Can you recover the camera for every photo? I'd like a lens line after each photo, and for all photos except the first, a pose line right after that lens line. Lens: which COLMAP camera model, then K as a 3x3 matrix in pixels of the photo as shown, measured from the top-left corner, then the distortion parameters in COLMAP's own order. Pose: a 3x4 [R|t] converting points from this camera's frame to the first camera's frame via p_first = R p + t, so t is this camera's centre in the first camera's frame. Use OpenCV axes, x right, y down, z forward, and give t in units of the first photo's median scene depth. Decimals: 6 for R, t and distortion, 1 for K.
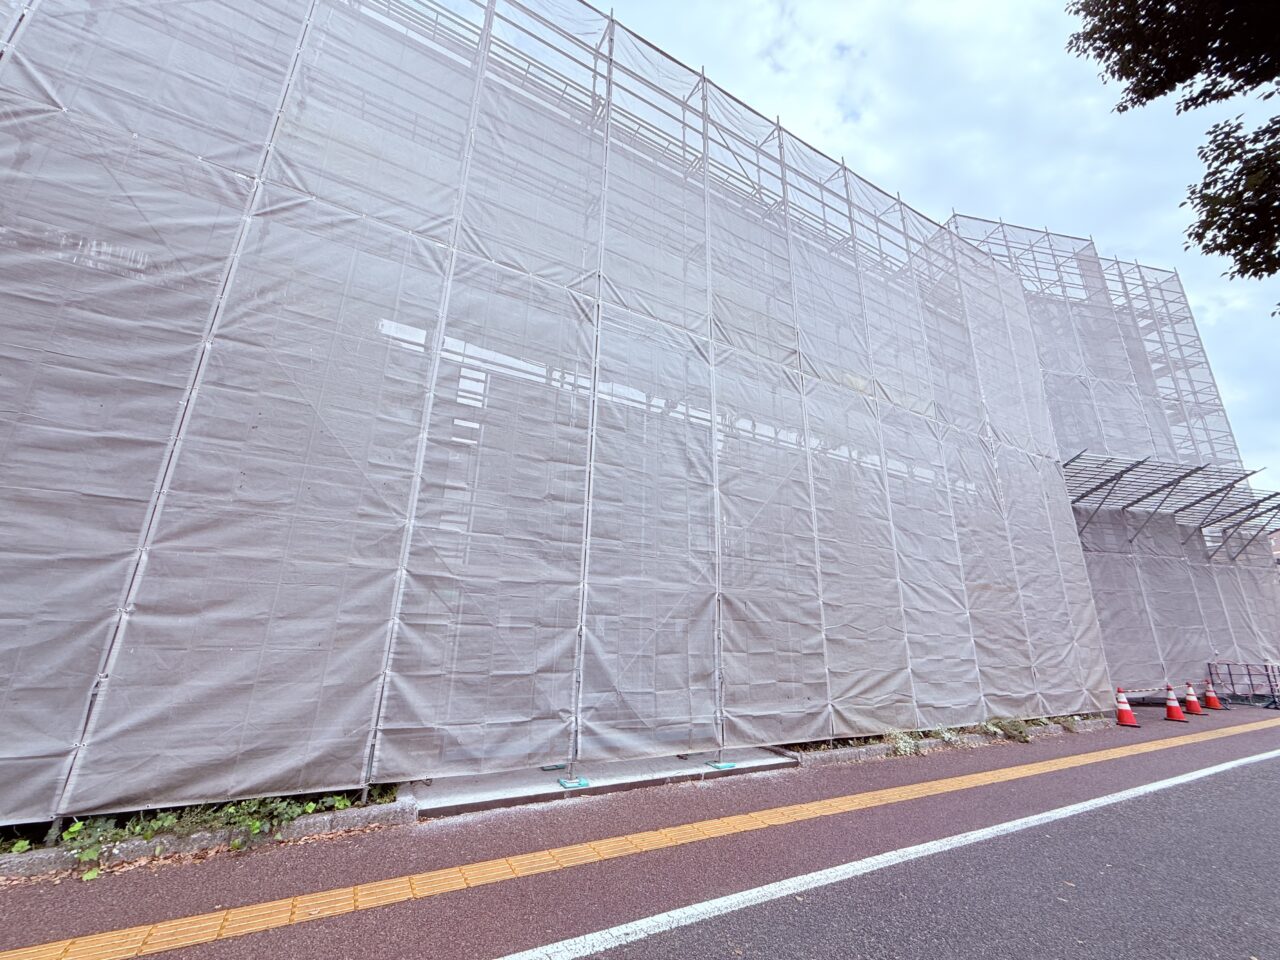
lens RADIAL K [[514.8, 0, 640.0], [0, 514.8, 480.0], [0, 0, 1]] dist [0.000681, 0.000067]
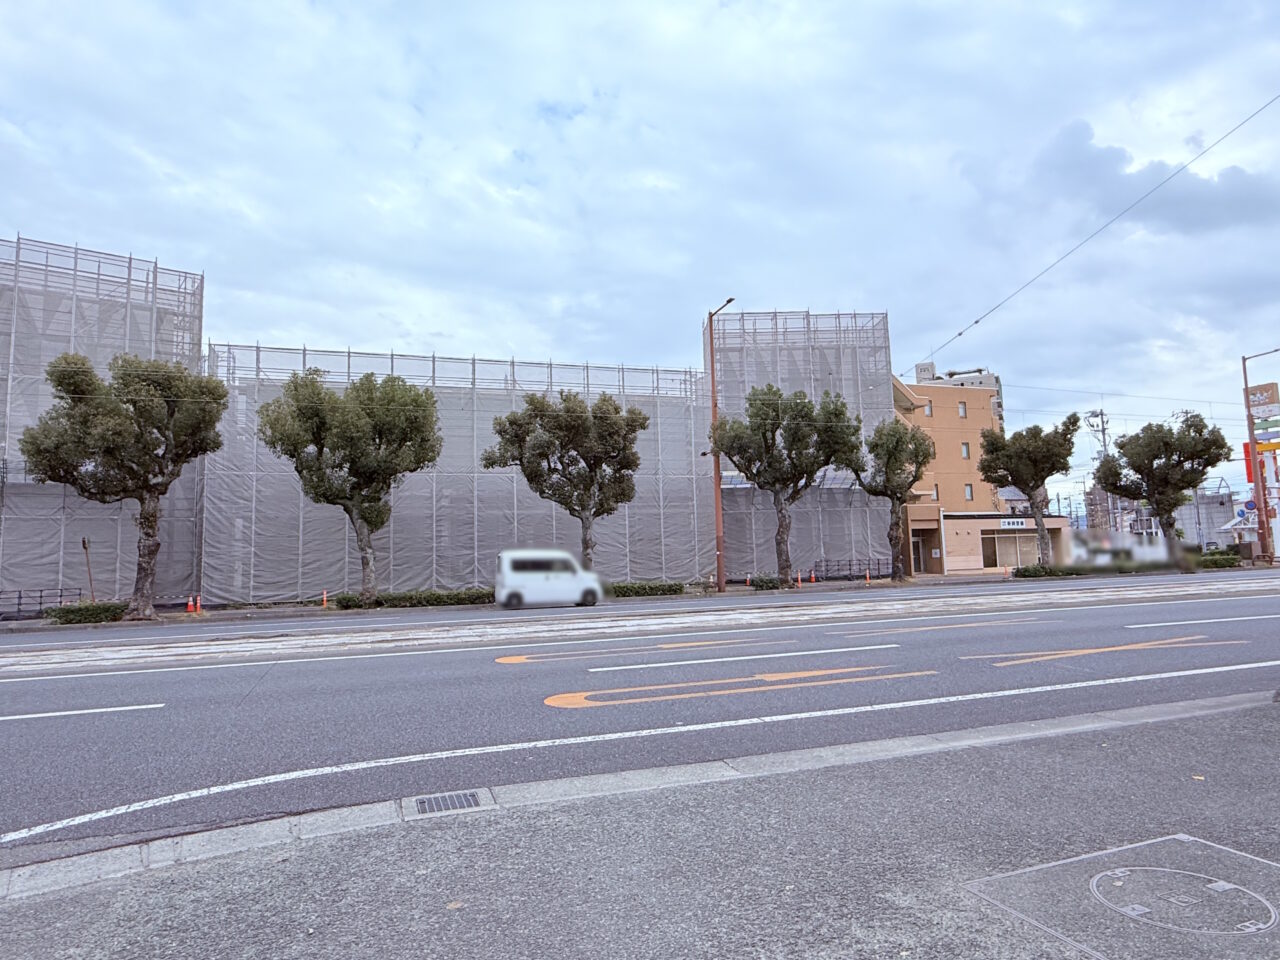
lens RADIAL K [[763.0, 0, 646.9], [0, 763.0, 470.5], [0, 0, 1]] dist [0.006835, -0.000991]
pose [[0.983153, -0.068576, -0.169433, 2.089309], [0.098906, 0.979115, 0.177625, -1.265561], [0.153714, -0.191390, 0.969403, -4.143665]]
